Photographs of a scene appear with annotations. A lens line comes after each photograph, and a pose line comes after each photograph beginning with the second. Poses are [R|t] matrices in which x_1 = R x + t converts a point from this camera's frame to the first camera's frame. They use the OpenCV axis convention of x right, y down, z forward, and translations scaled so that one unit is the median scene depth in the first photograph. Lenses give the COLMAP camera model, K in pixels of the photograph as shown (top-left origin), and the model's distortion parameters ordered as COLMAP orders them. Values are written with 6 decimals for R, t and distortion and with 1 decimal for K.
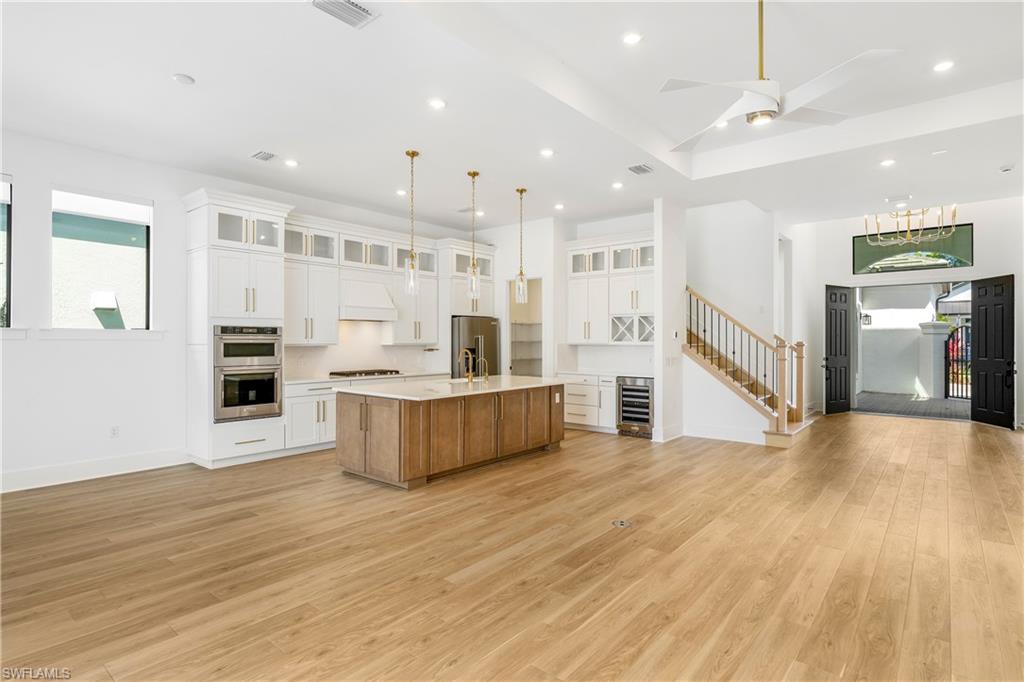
lens RADIAL K [[504.8, 0, 492.1], [0, 504.8, 340.0], [0, 0, 1]] dist [-0.011485, 0.002206]
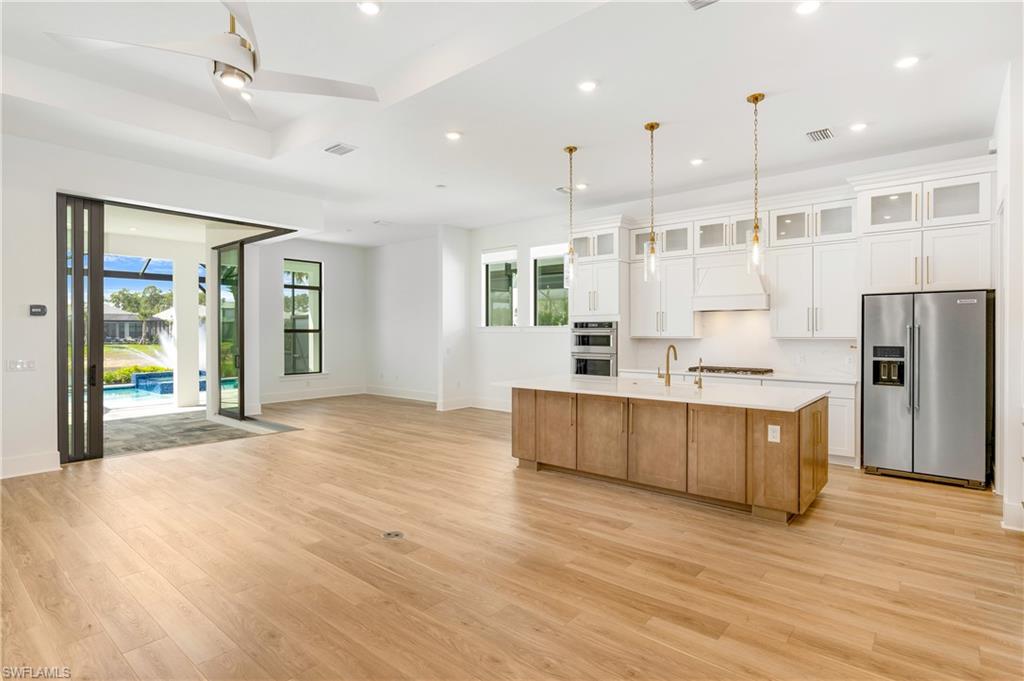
lens RADIAL K [[504.8, 0, 535.4], [0, 504.8, 332.7], [0, 0, 1]] dist [-0.011485, 0.002206]
pose [[0.069833, -0.001471, -0.997558, 0.707433], [-0.002310, 0.999996, -0.001636, 0.002367], [0.997556, 0.002418, 0.069829, 0.717281]]
